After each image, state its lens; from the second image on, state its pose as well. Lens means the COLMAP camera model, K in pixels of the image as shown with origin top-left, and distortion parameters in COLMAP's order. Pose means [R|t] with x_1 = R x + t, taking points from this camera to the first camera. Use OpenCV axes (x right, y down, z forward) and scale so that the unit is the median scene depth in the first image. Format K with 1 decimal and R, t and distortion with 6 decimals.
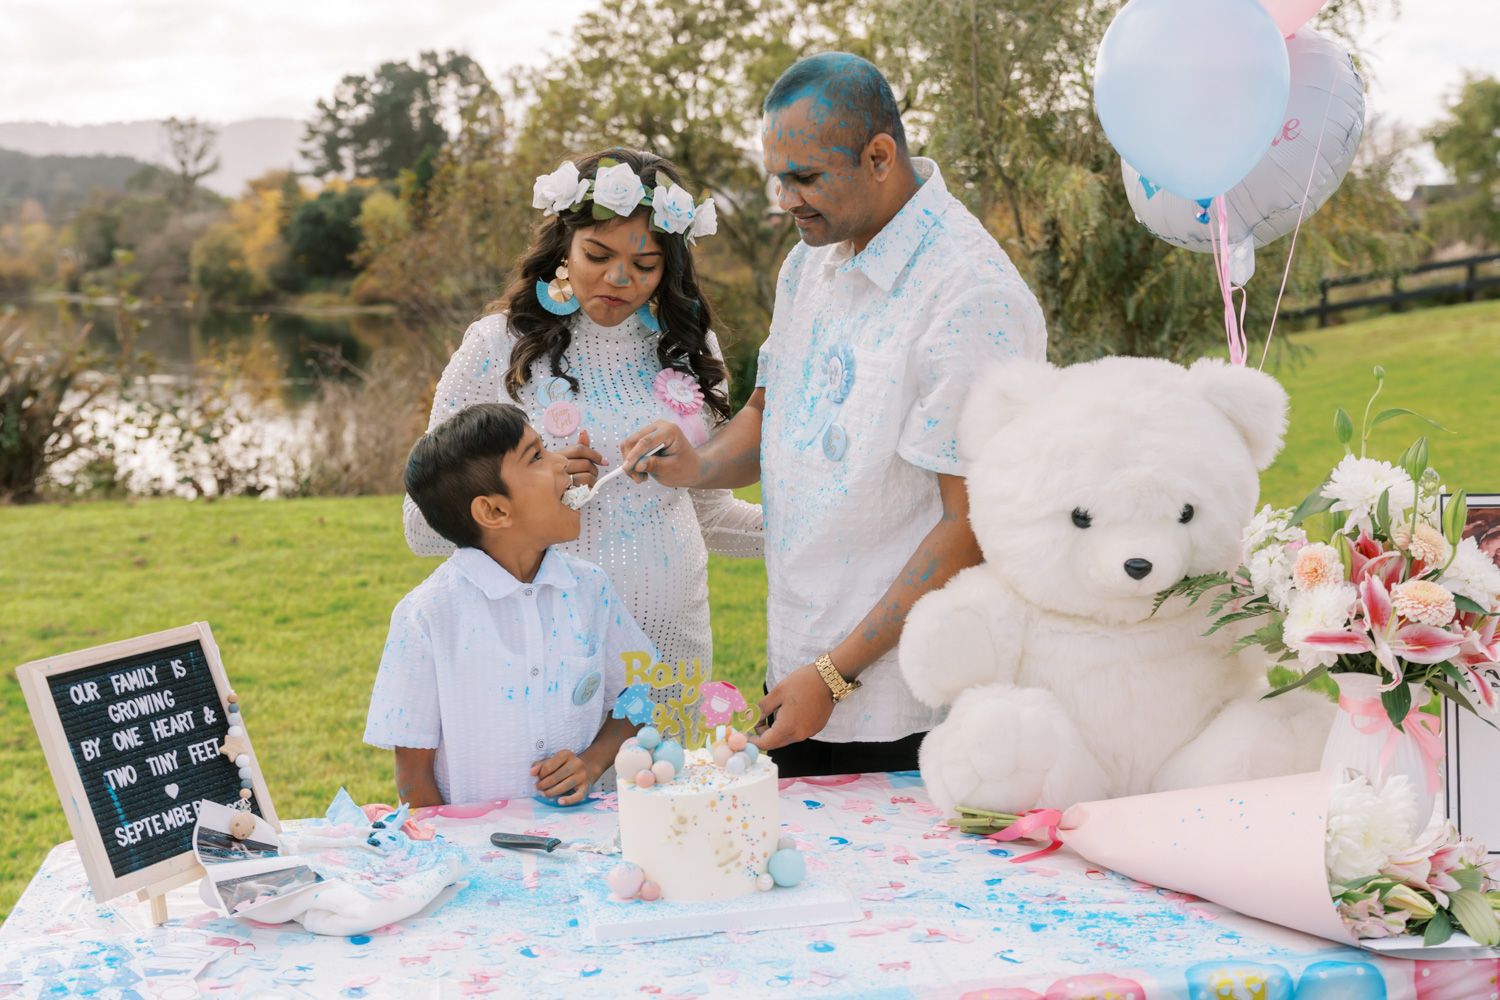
lens RADIAL K [[1917.3, 0, 750.0], [0, 1917.3, 500.0], [0, 0, 1]] dist [0.017277, 0.000351]
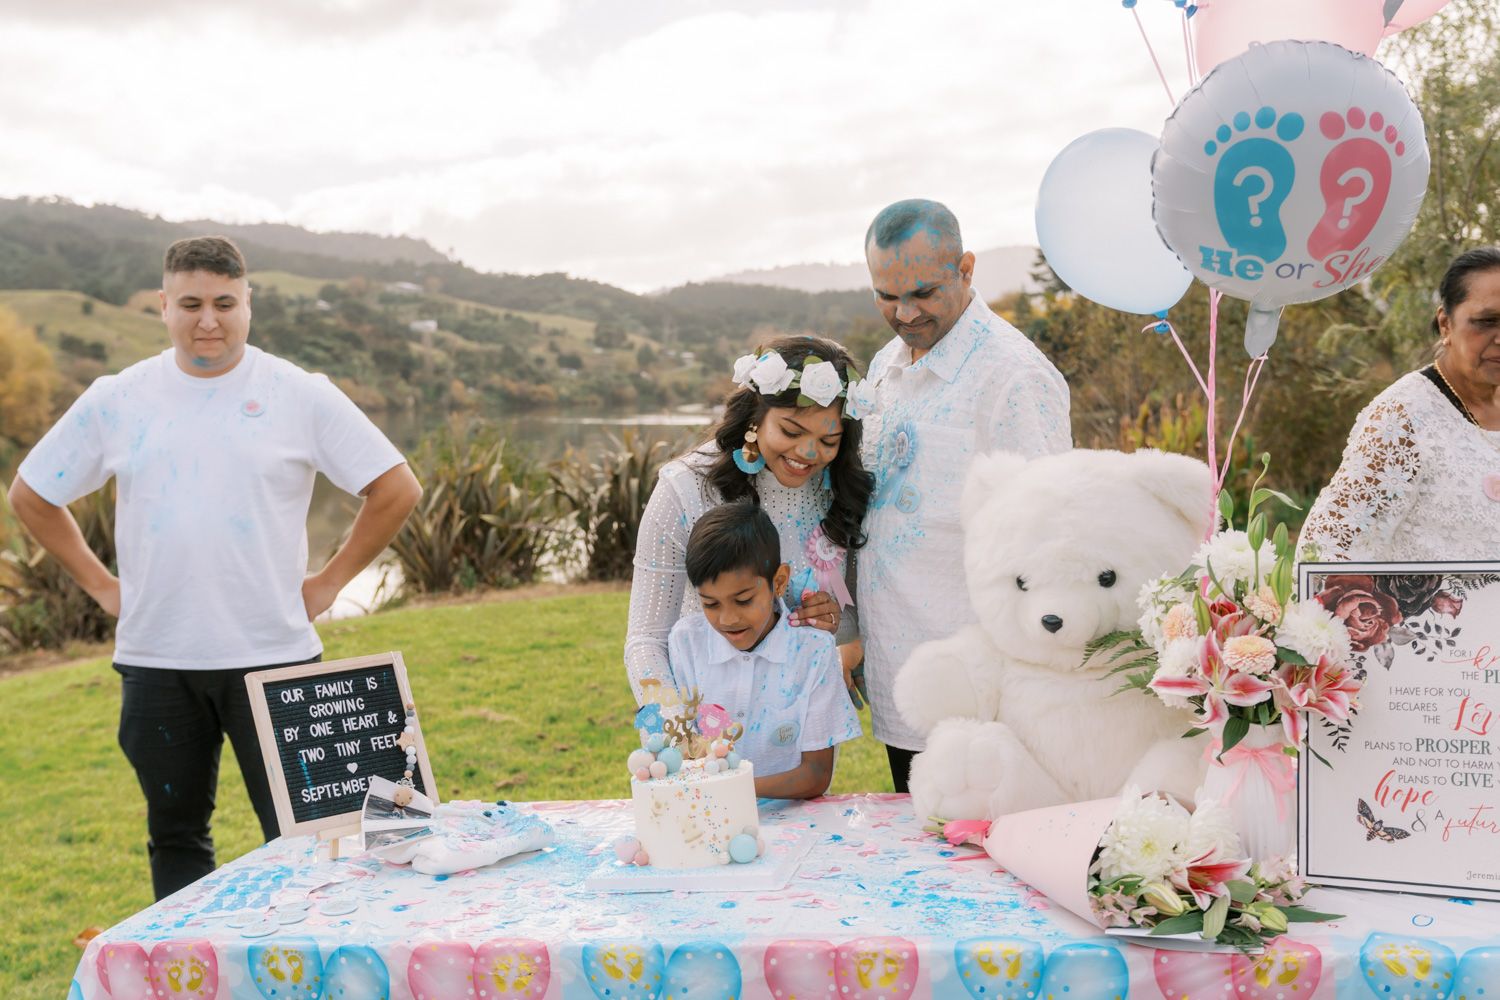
lens RADIAL K [[1772.7, 0, 750.0], [0, 1772.7, 500.0], [0, 0, 1]] dist [0.016422, 0.028541]
pose [[0.924419, -0.011903, -0.381193, 0.473443], [-0.007613, 0.998738, -0.049649, 0.015705], [0.381303, 0.048799, 0.923161, -0.114567]]
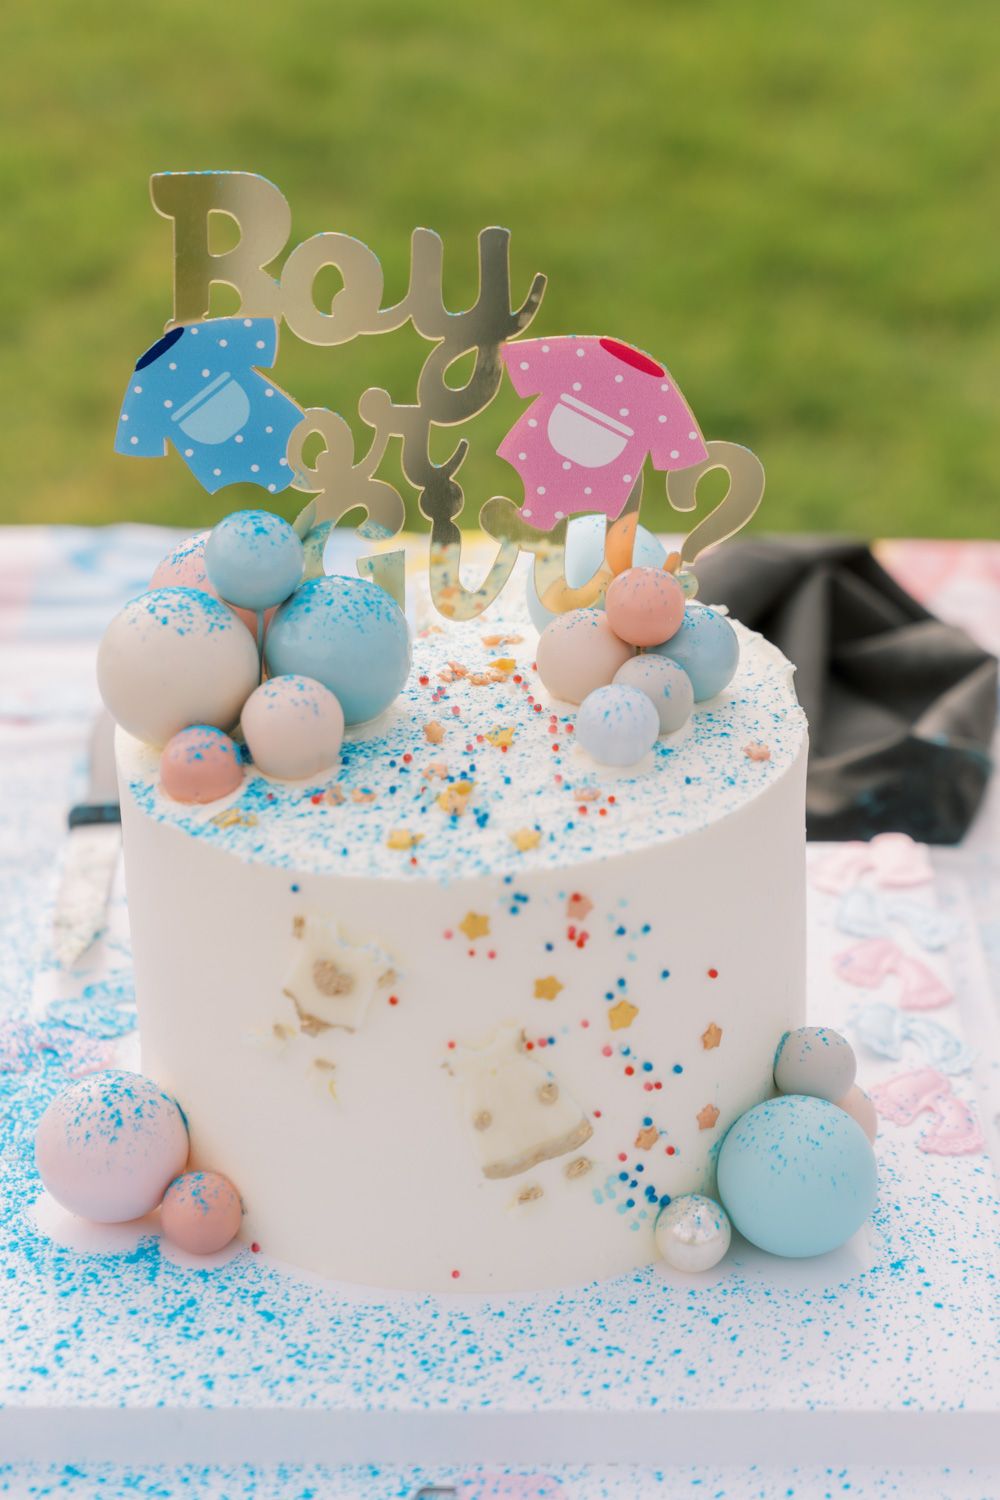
lens RADIAL K [[3002.2, 0, 500.0], [0, 3002.2, 750.0], [0, 0, 1]] dist [0.008774, -0.061096]
pose [[0.984232, 0.113910, -0.135321, 0.026575], [-0.061310, 0.937304, 0.343079, 0.020501], [0.165917, -0.329373, 0.929508, 0.659674]]
